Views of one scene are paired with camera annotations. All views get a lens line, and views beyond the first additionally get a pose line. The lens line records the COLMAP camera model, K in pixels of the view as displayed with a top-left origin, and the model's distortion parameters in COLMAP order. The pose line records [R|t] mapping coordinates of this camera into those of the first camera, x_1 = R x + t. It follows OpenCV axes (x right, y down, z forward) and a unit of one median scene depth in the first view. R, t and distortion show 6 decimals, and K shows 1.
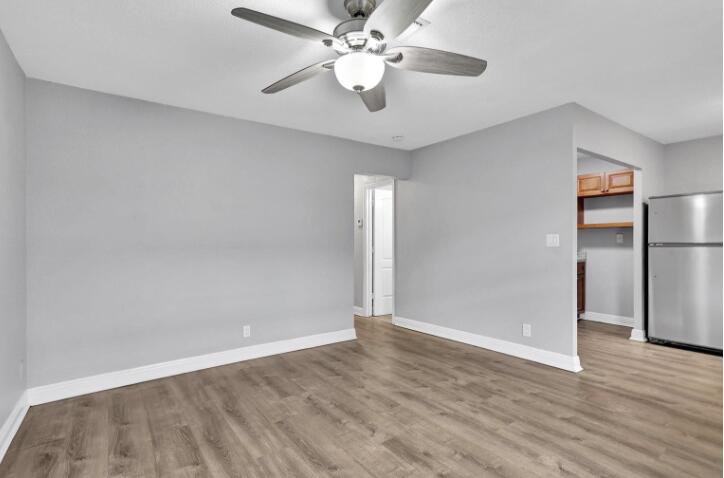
lens RADIAL K [[354.9, 0, 364.7], [0, 354.9, 248.9], [0, 0, 1]] dist [-0.000840, 0.025557]
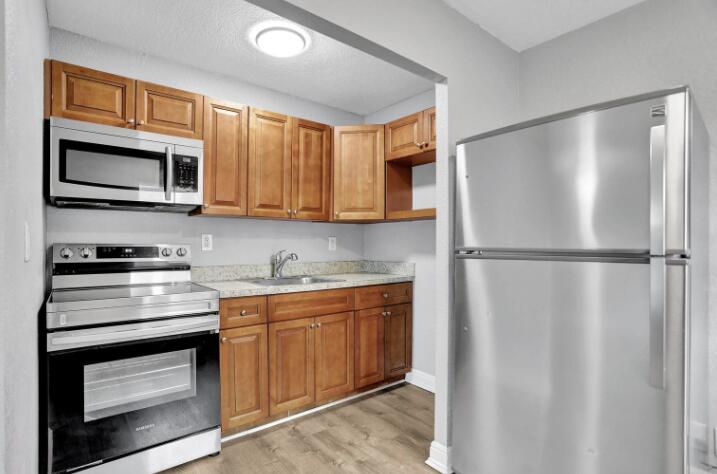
lens RADIAL K [[349.7, 0, 356.3], [0, 349.7, 248.9], [0, 0, 1]] dist [-0.033568, 0.000126]
pose [[0.999379, 0.006354, 0.034668, 1.009040], [-0.006223, 0.999973, -0.003878, -0.020510], [-0.034692, 0.003660, 0.999391, 0.905569]]
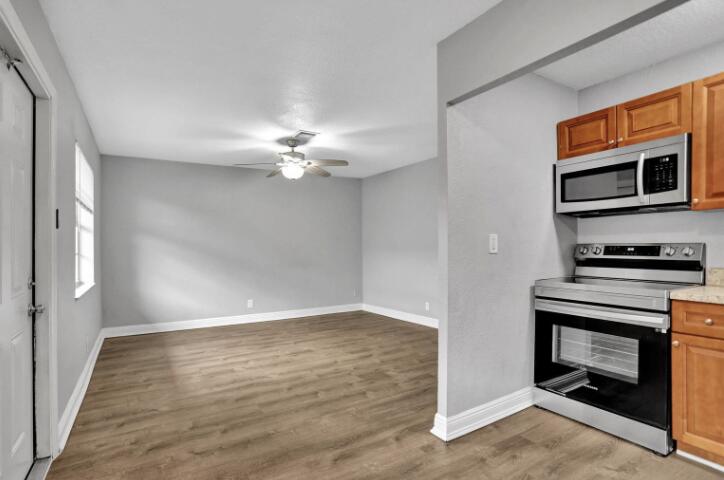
lens RADIAL K [[354.7, 0, 337.9], [0, 354.7, 248.2], [0, 0, 1]] dist [-0.000570, 0.000007]
pose [[-0.101279, 0.008453, -0.994822, 1.524951], [-0.003749, 0.999954, 0.008879, -0.024676], [0.994851, 0.004629, -0.101242, 1.039241]]
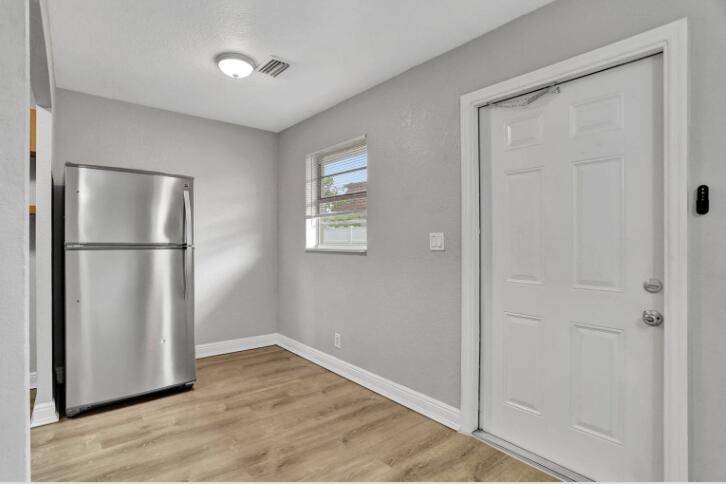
lens RADIAL K [[372.2, 0, 323.8], [0, 372.2, 241.0], [0, 0, 1]] dist [-0.075928, 0.039763]
pose [[-0.008867, 0.000840, 0.999960, 0.339570], [0.008912, 0.999960, -0.000761, -0.023561], [-0.999921, 0.008905, -0.008874, 0.909335]]
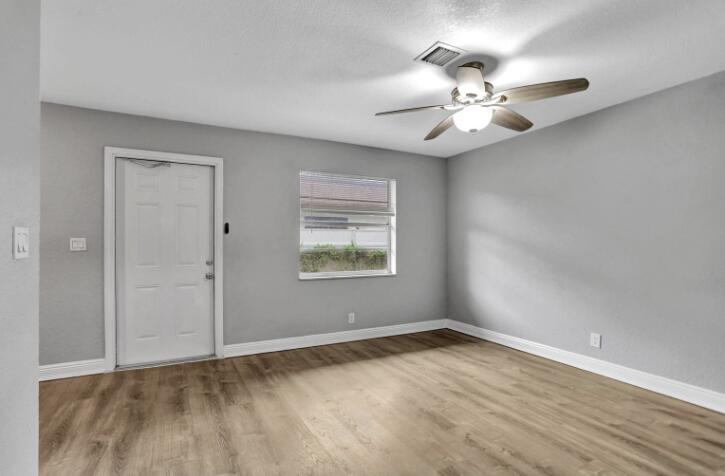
lens RADIAL K [[360.8, 0, 359.0], [0, 360.8, 243.5], [0, 0, 1]] dist [-0.002545, 0.000794]
pose [[-0.987979, 0.008838, 0.154338, 0.132122], [0.009313, 0.999954, 0.002352, -0.018036], [-0.154310, 0.003761, -0.988015, 1.648927]]
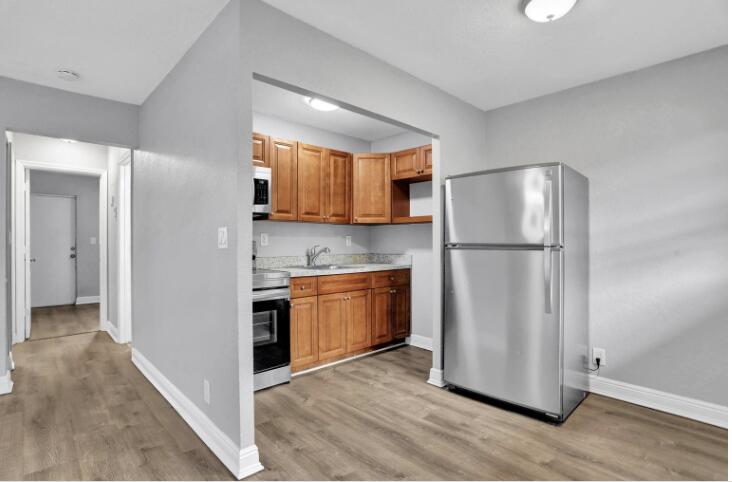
lens RADIAL K [[364.2, 0, 366.0], [0, 364.2, 241.0], [0, 0, 1]] dist [0.001454, 0.000377]
pose [[0.991558, 0.006339, 0.129506, 0.839855], [-0.003791, 0.999794, -0.019918, -0.009577], [-0.129606, 0.019259, 0.991379, 0.494911]]
